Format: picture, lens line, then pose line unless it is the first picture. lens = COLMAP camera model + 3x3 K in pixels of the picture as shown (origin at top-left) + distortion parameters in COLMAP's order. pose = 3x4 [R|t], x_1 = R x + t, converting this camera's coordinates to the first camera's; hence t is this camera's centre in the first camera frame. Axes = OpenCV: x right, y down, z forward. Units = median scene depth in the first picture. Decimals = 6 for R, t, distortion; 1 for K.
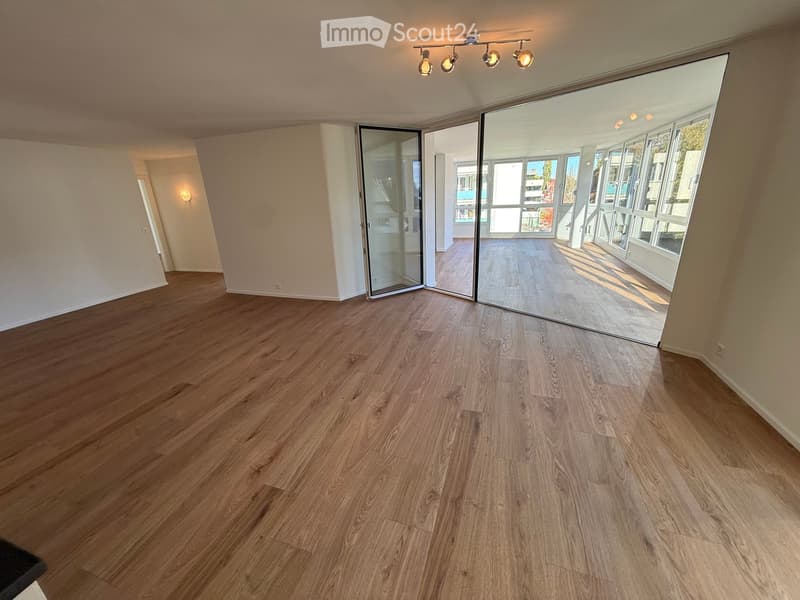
lens RADIAL K [[319.3, 0, 397.2], [0, 319.3, 298.8], [0, 0, 1]] dist [-0.000111, 0.000137]
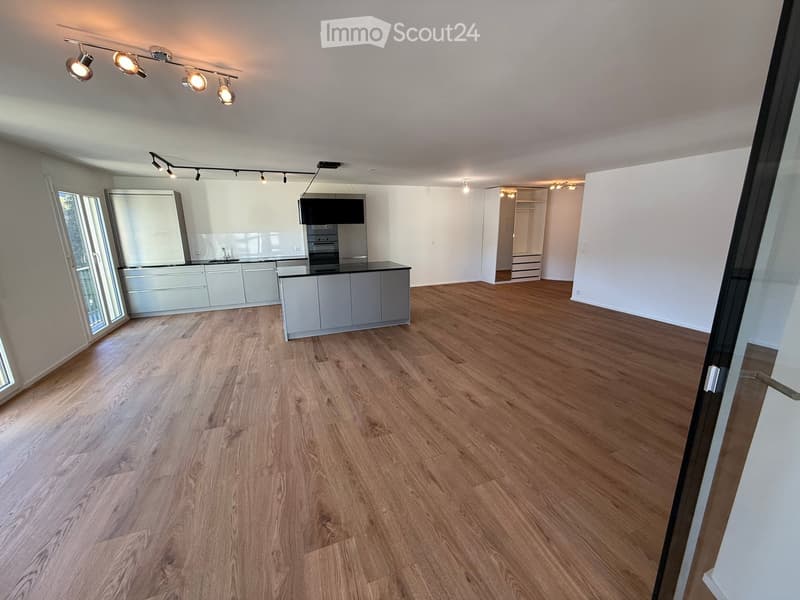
lens RADIAL K [[319.3, 0, 397.2], [0, 319.3, 298.8], [0, 0, 1]] dist [-0.000111, 0.000137]
pose [[-0.766663, 0.196196, -0.611338, 0.231660], [-0.156386, 0.866427, 0.474181, -0.442728], [0.622713, 0.459142, -0.633575, 1.290382]]
